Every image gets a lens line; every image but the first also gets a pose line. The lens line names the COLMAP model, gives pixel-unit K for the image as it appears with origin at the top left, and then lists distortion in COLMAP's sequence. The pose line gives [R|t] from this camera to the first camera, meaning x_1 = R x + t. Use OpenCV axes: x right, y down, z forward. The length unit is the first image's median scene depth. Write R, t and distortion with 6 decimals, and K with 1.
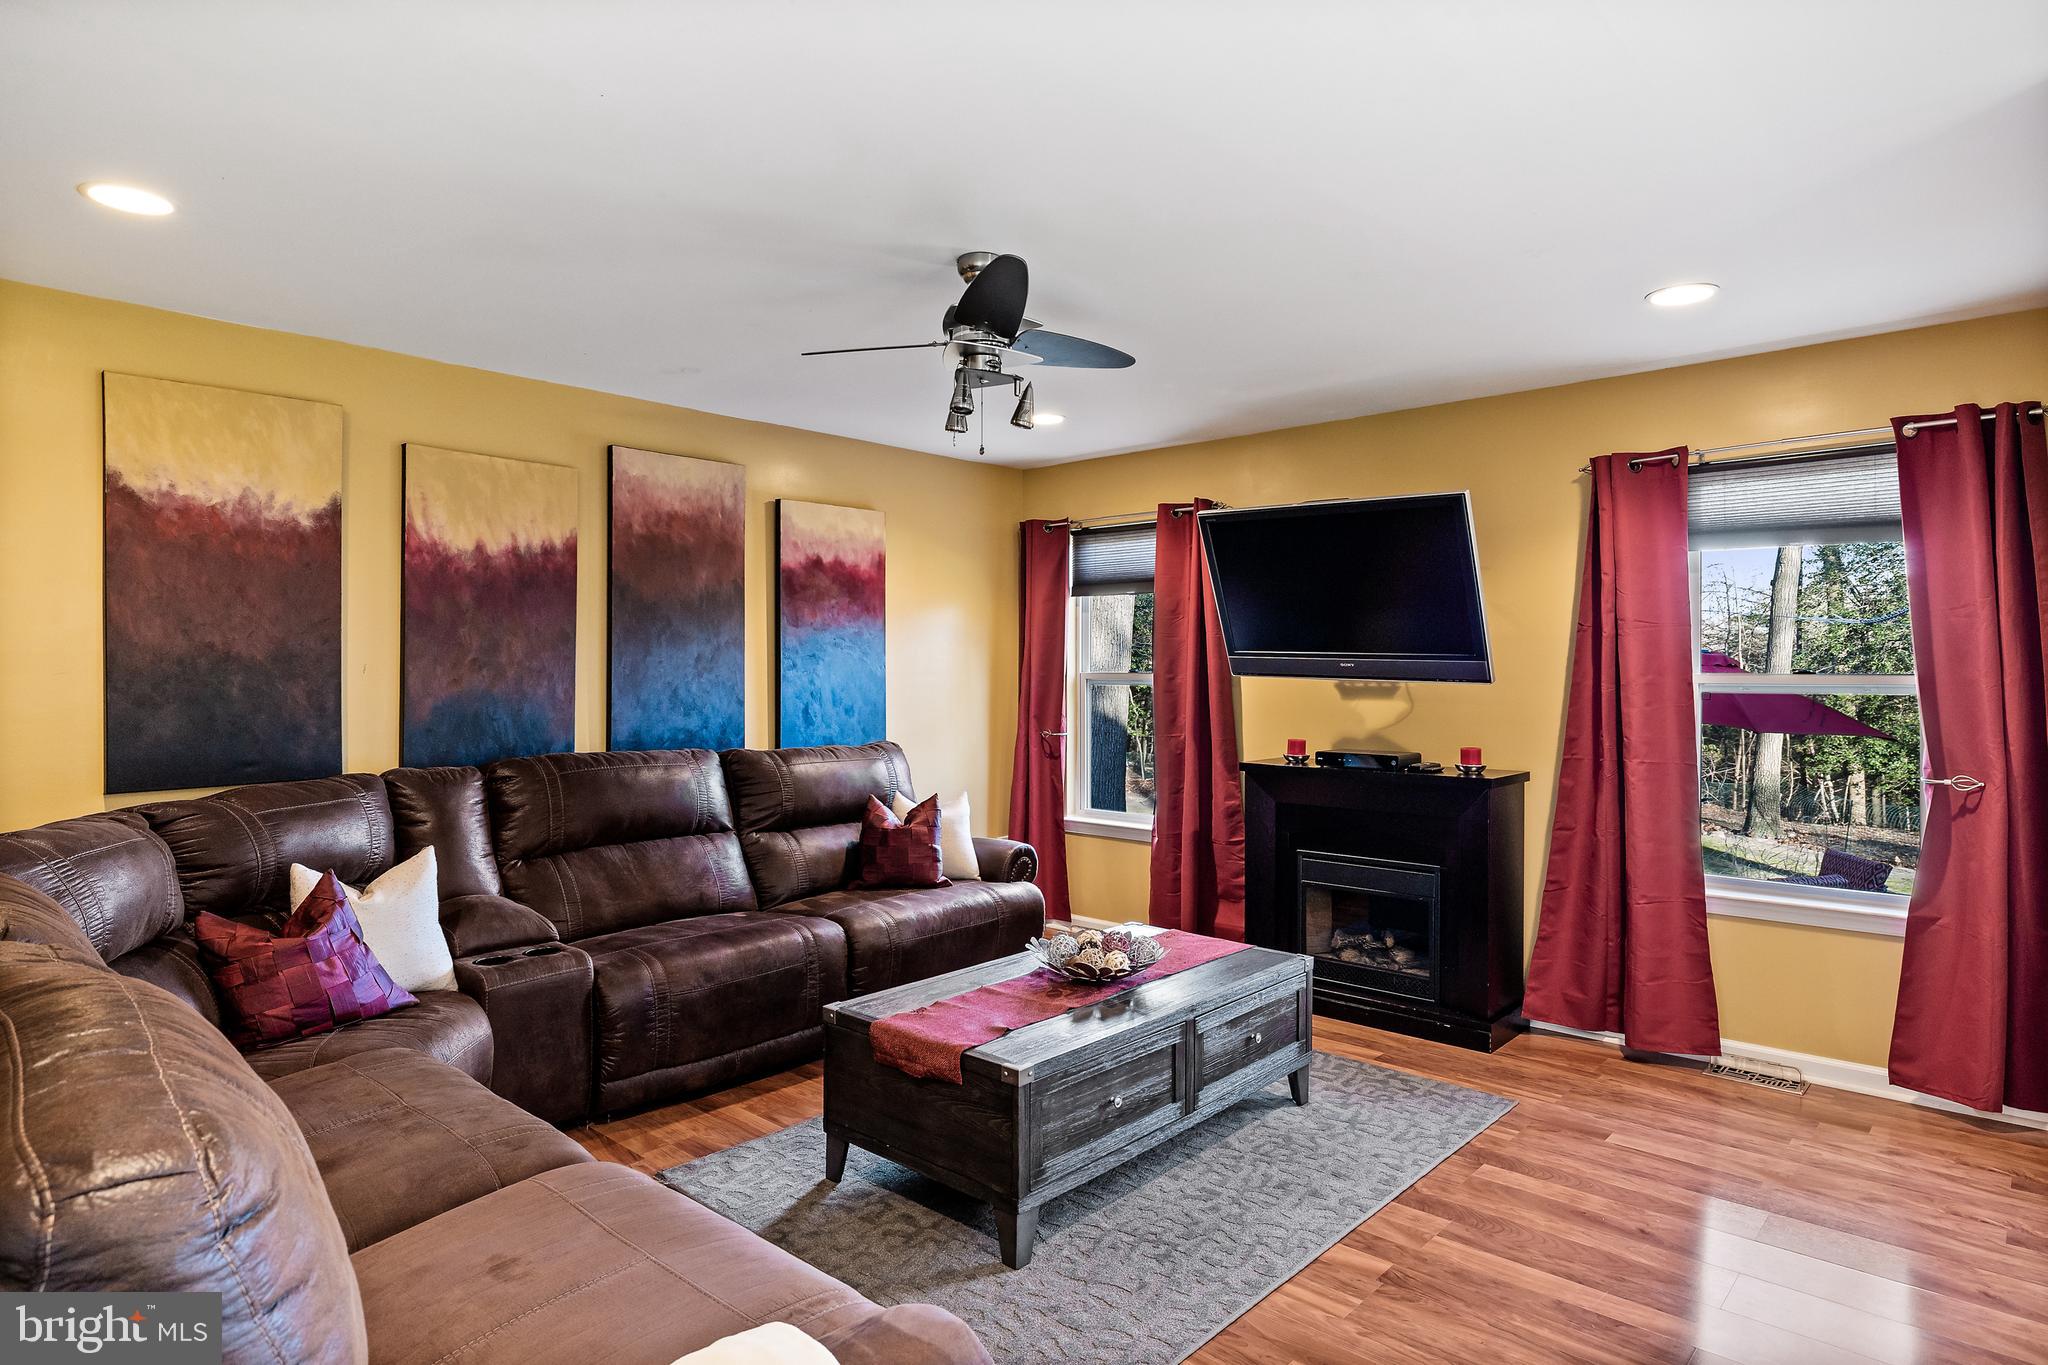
lens RADIAL K [[1148.7, 0, 1024.0], [0, 1148.7, 682.5], [0, 0, 1]] dist [-0.001004, -0.000954]
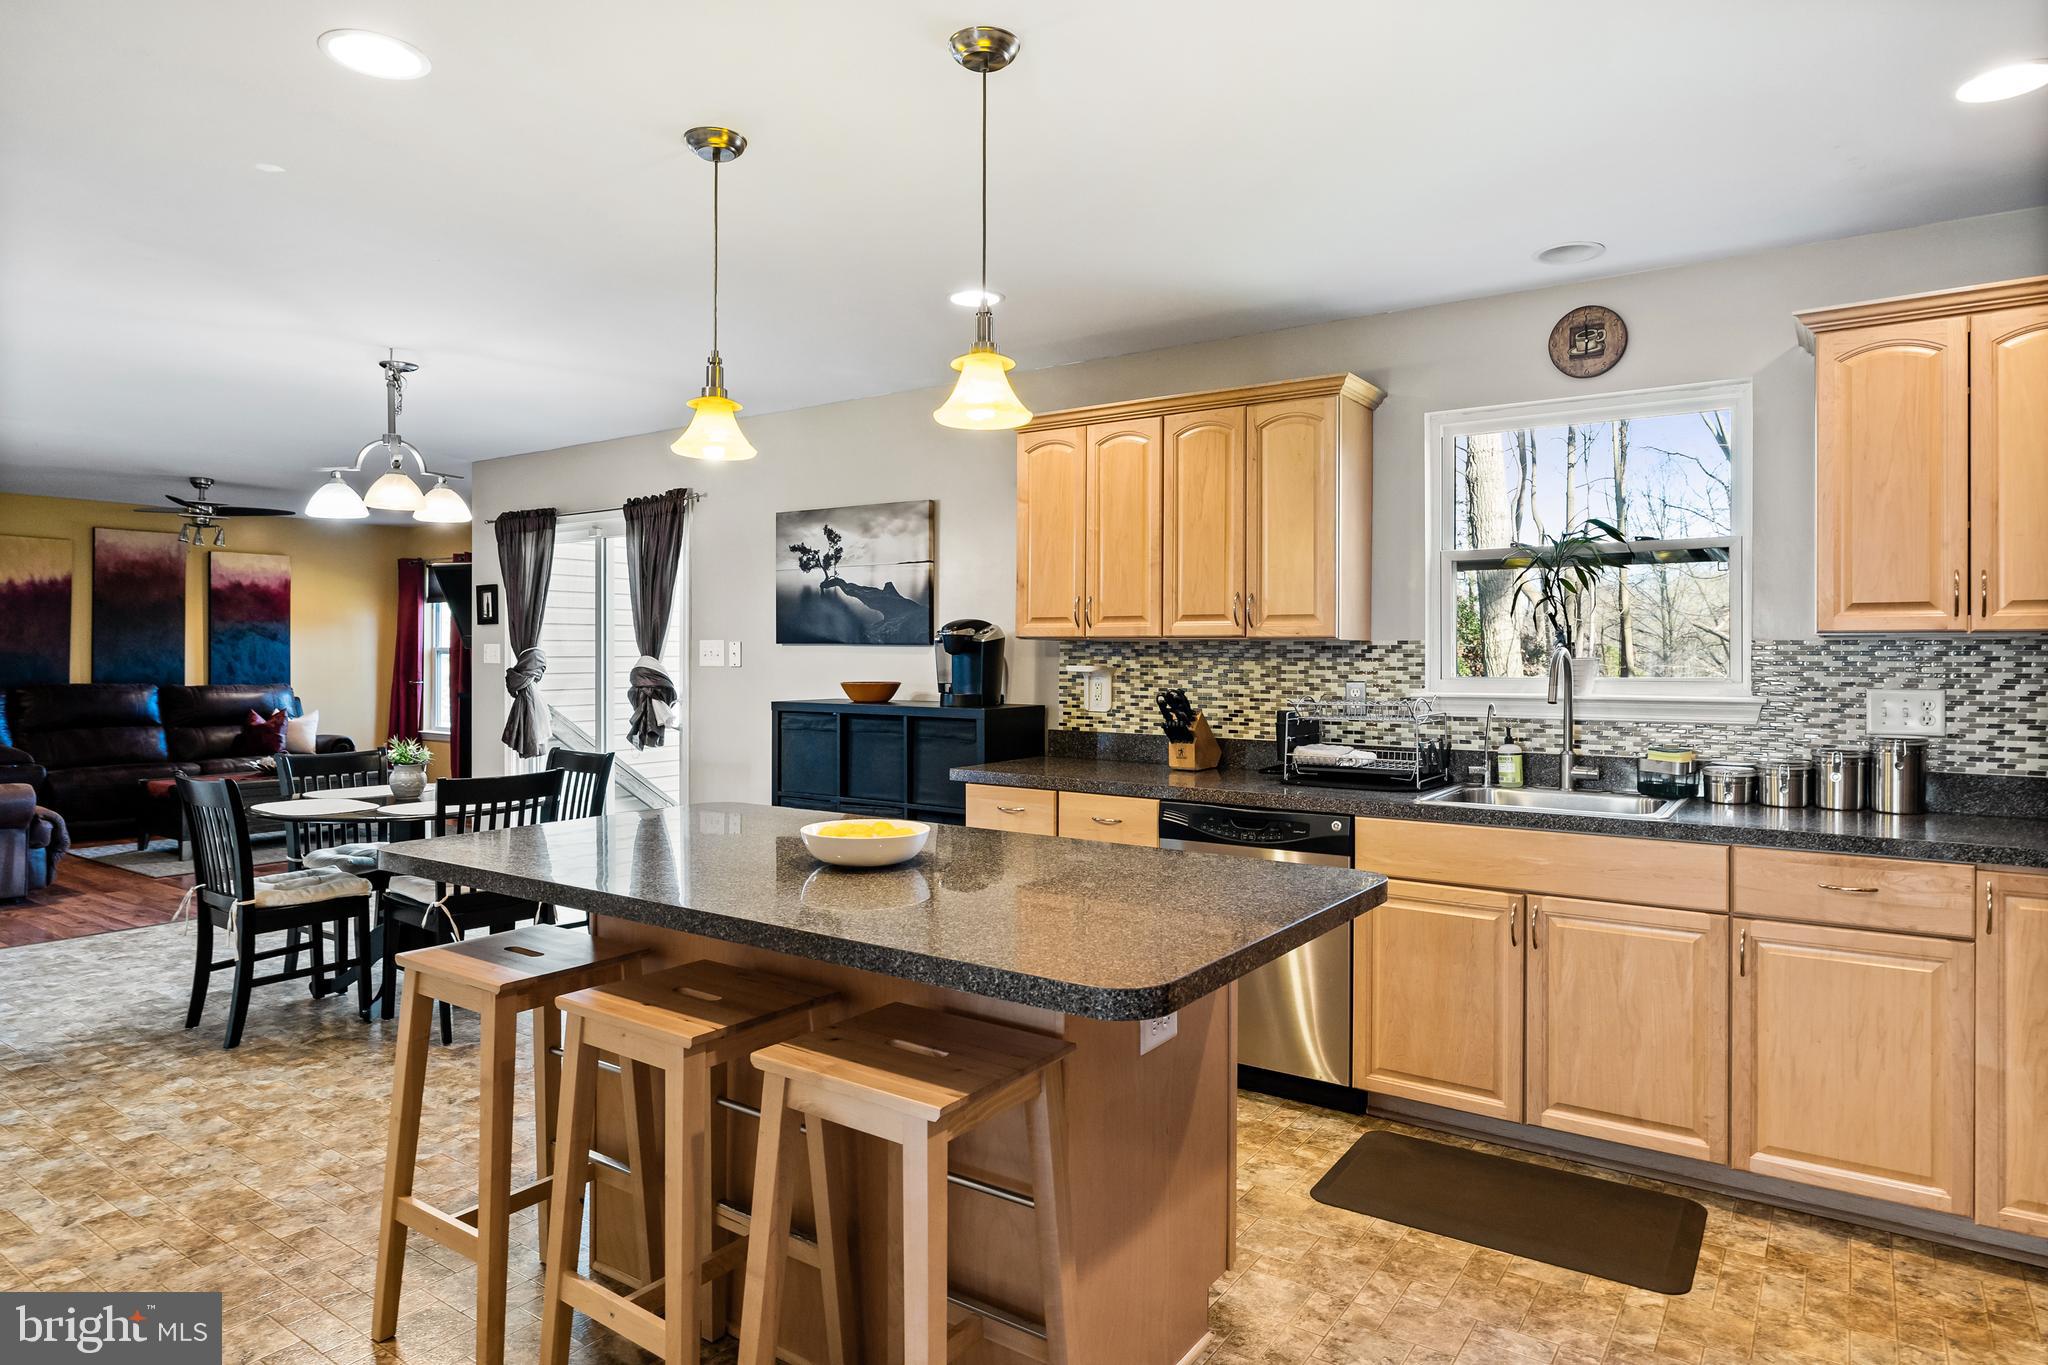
lens RADIAL K [[1201.7, 0, 1024.7], [0, 1201.7, 660.9], [0, 0, 1]] dist [-0.002637, 0.000897]
pose [[0.990923, 0.005230, 0.134329, 0.974825], [-0.004629, 0.999978, -0.004791, 0.023773], [-0.134351, 0.004126, 0.990925, -1.285220]]
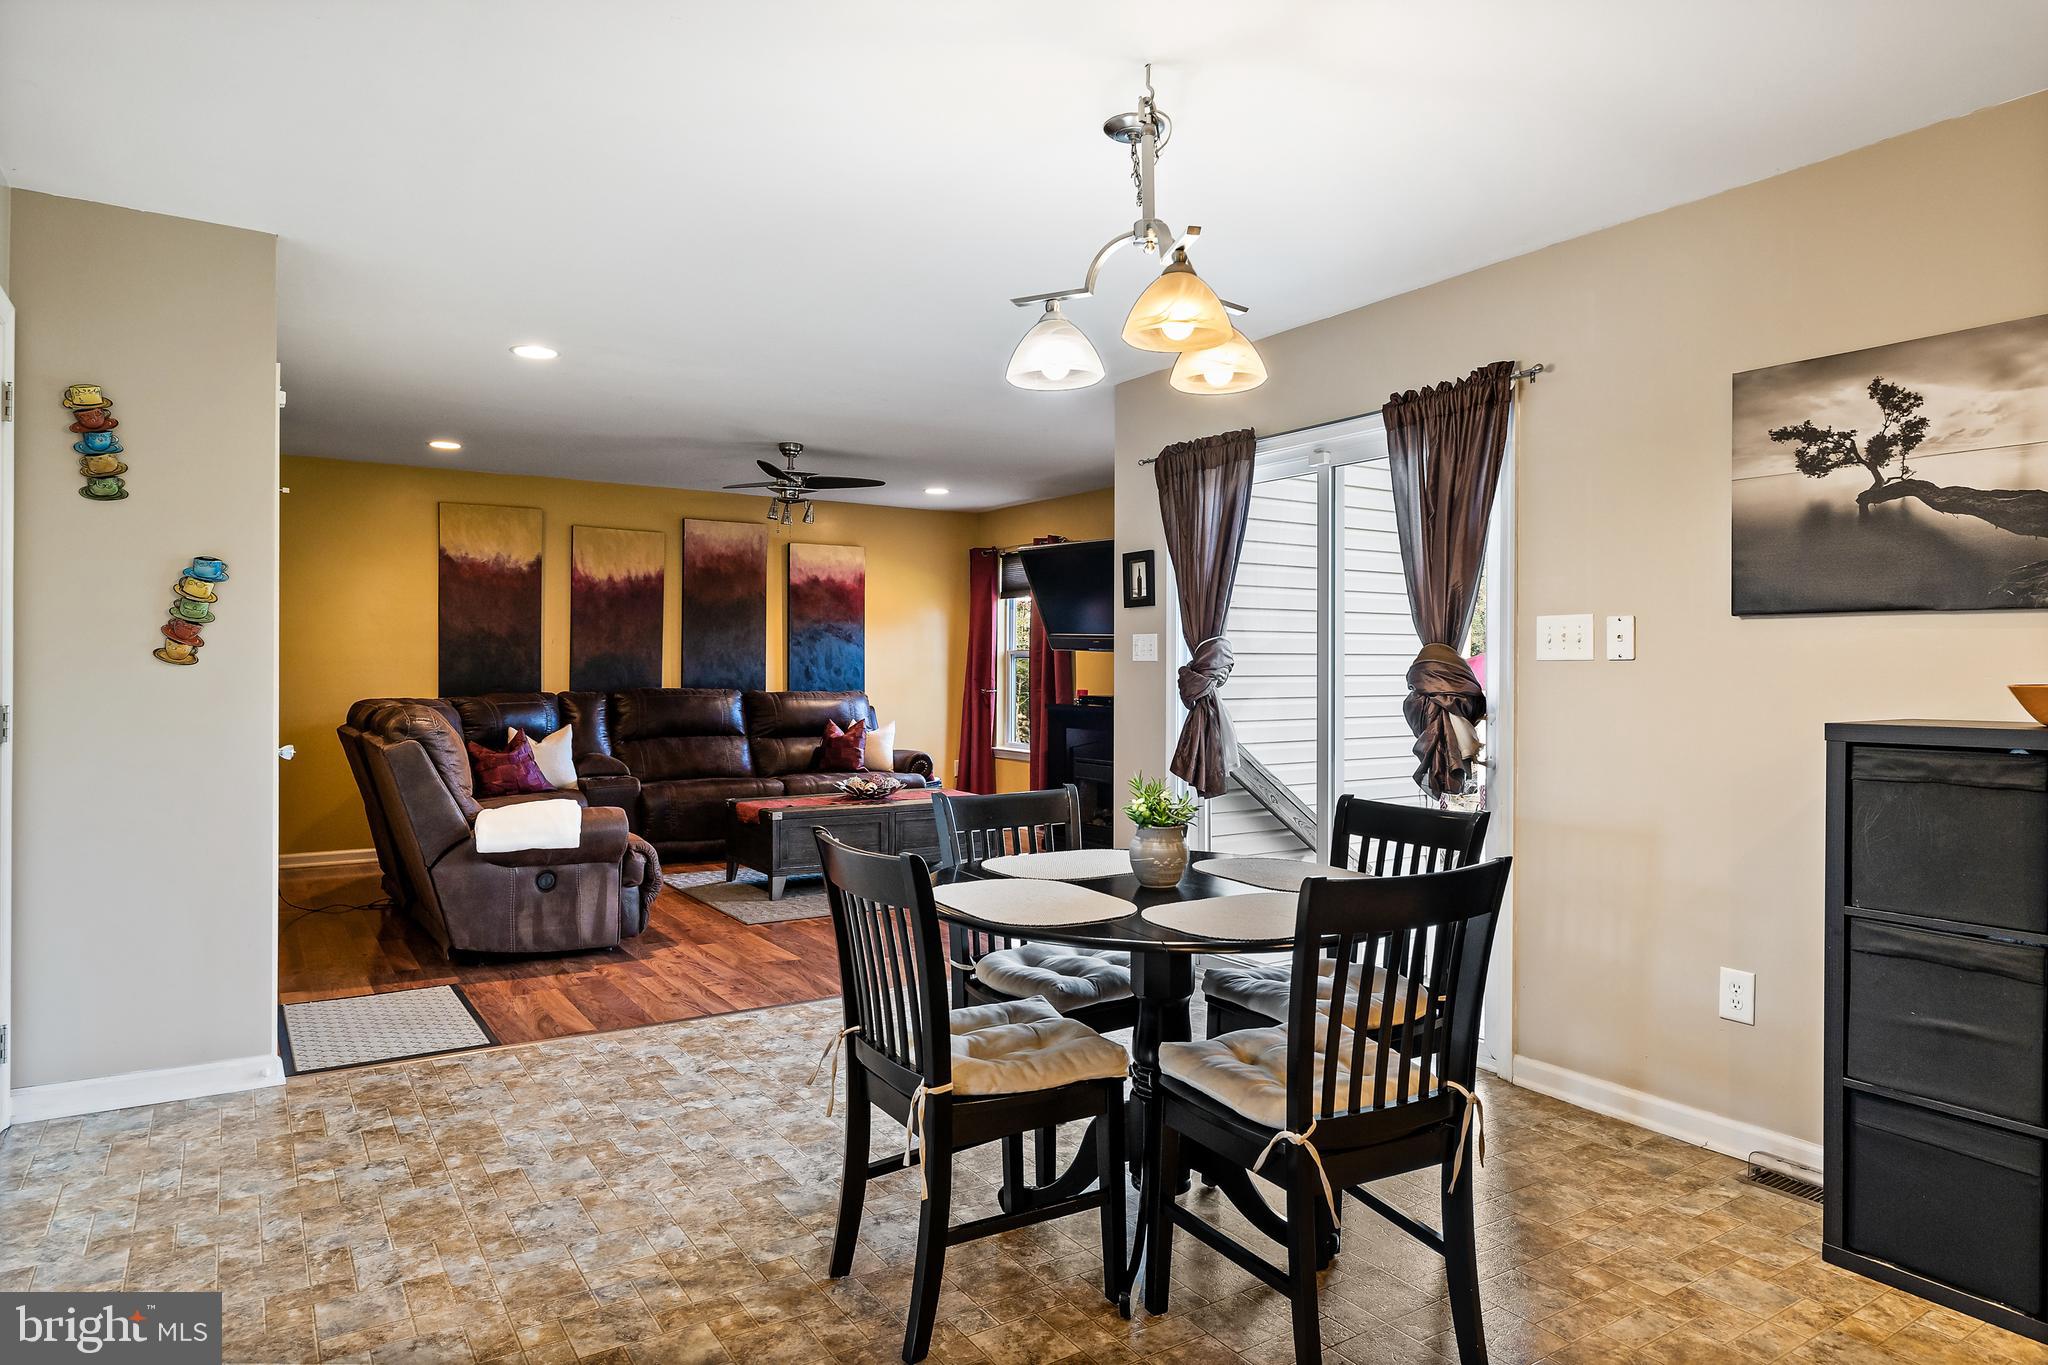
lens RADIAL K [[1238.7, 0, 1024.0], [0, 1238.7, 682.5], [0, 0, 1]] dist [-0.000621, 0.000788]
pose [[0.968480, 0.010017, -0.248891, 0.666423], [-0.009704, 0.999950, 0.002484, 0.041199], [0.248903, 0.000010, 0.968528, -0.773141]]
